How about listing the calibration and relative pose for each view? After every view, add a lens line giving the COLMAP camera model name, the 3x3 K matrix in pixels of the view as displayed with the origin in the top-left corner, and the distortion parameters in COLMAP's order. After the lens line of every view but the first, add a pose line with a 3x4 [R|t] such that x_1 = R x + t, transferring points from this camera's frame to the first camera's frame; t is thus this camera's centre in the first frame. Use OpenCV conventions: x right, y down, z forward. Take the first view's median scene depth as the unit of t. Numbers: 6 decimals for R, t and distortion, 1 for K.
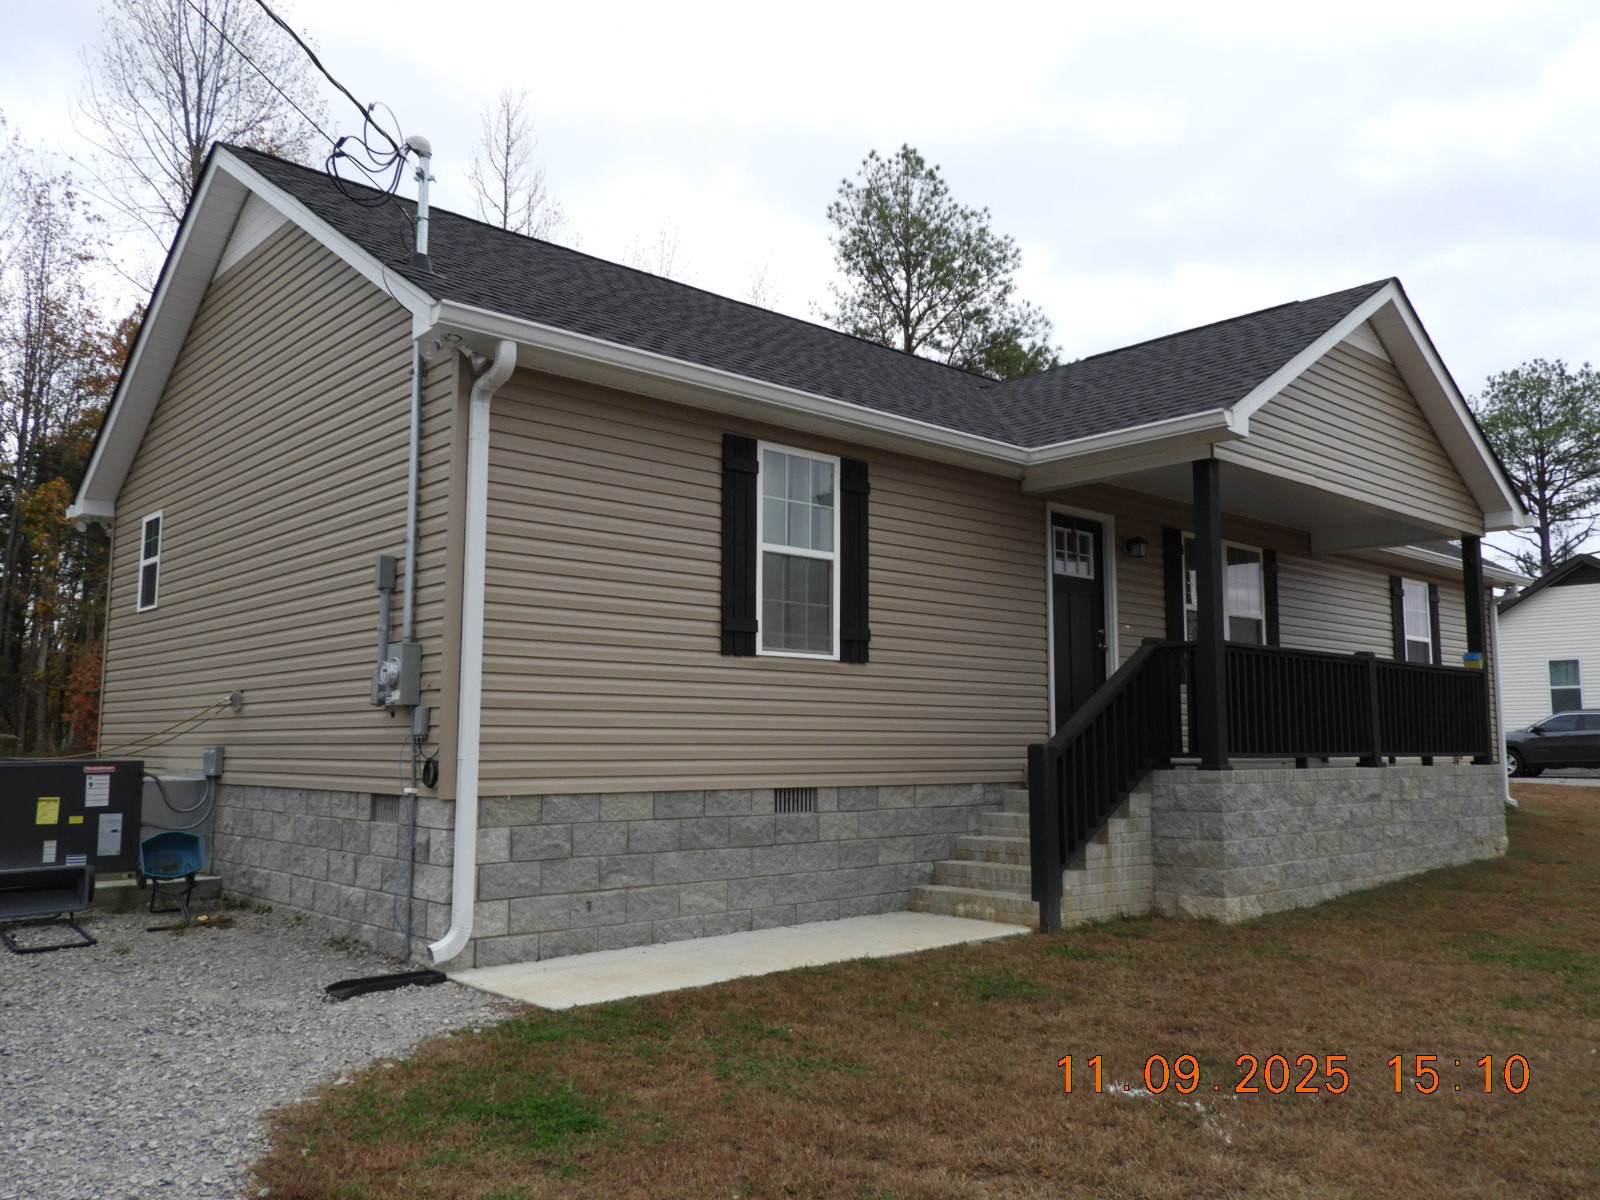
lens RADIAL K [[1271.3, 0, 815.3], [0, 1271.3, 604.5], [0, 0, 1]] dist [0.023607, 0.000658]
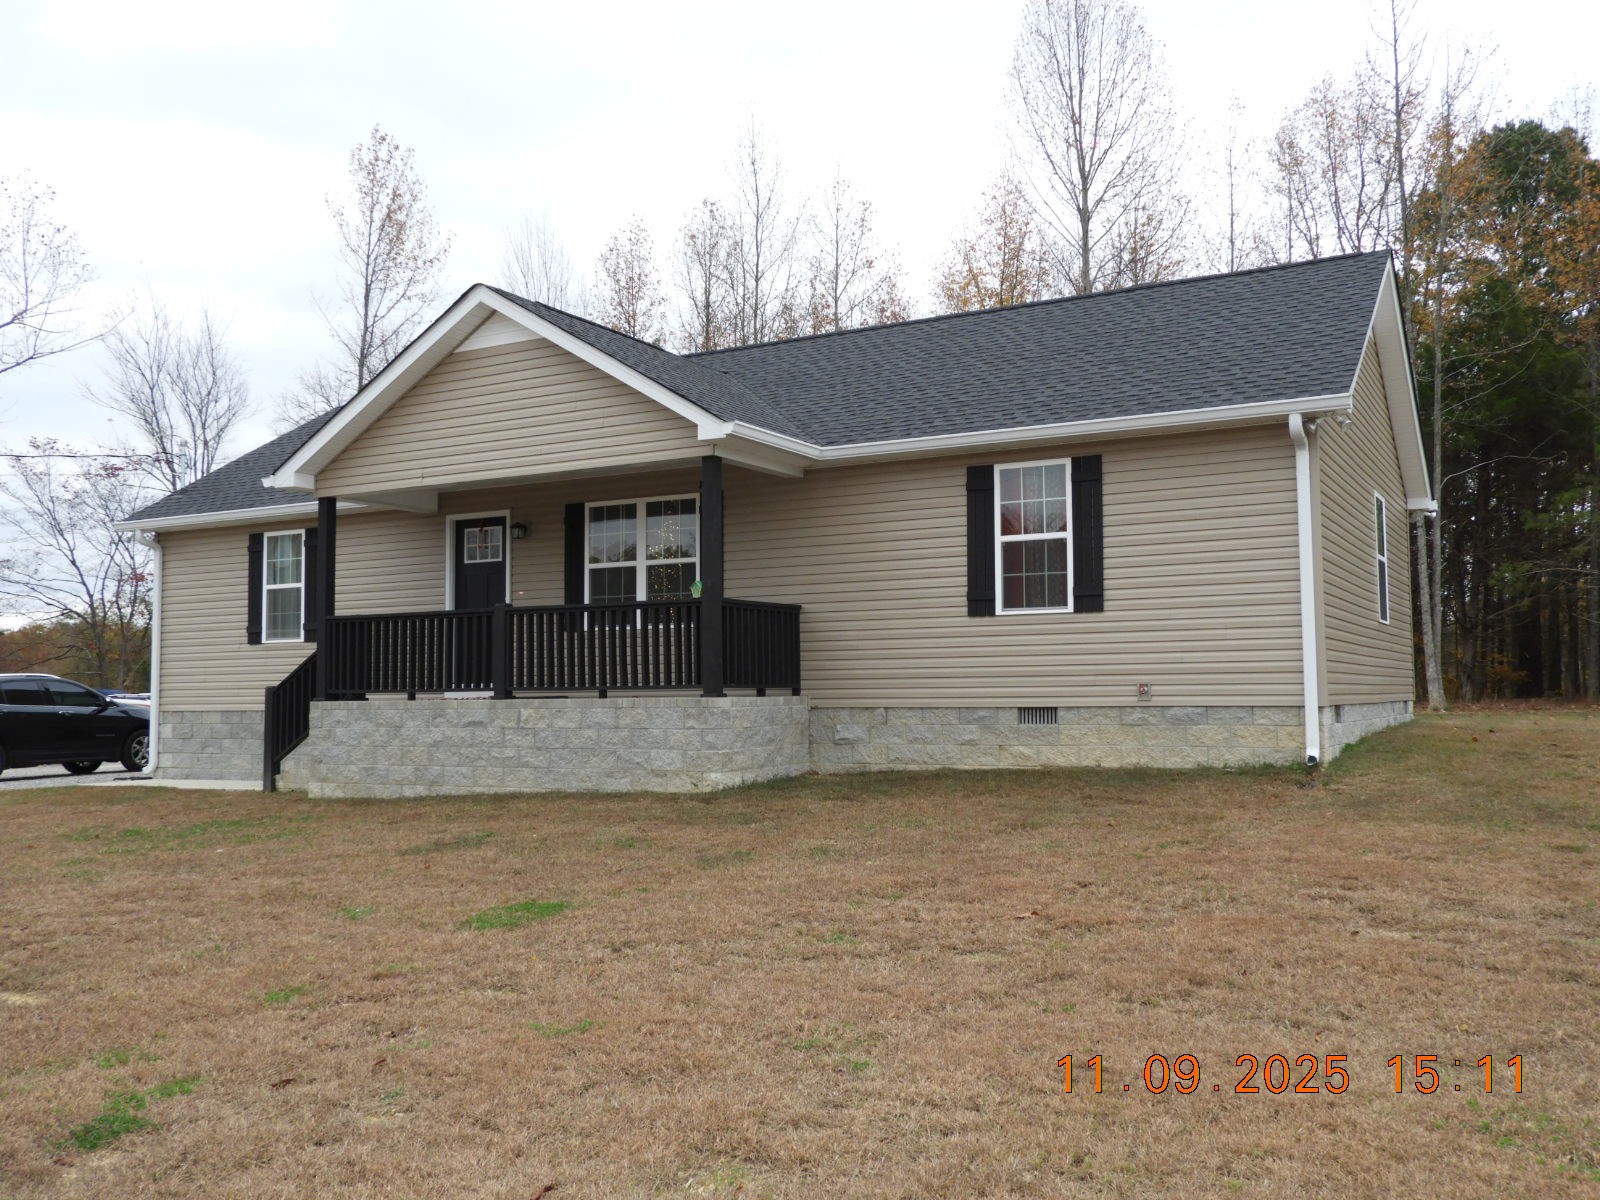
lens RADIAL K [[1413.3, 0, 790.5], [0, 1413.3, 602.4], [0, 0, 1]] dist [0.020088, 0.015561]
pose [[0.303957, -0.067034, -0.950325, 2.147031], [0.115062, 0.992802, -0.033228, 0.135154], [0.945712, -0.099246, 0.309482, 1.030074]]
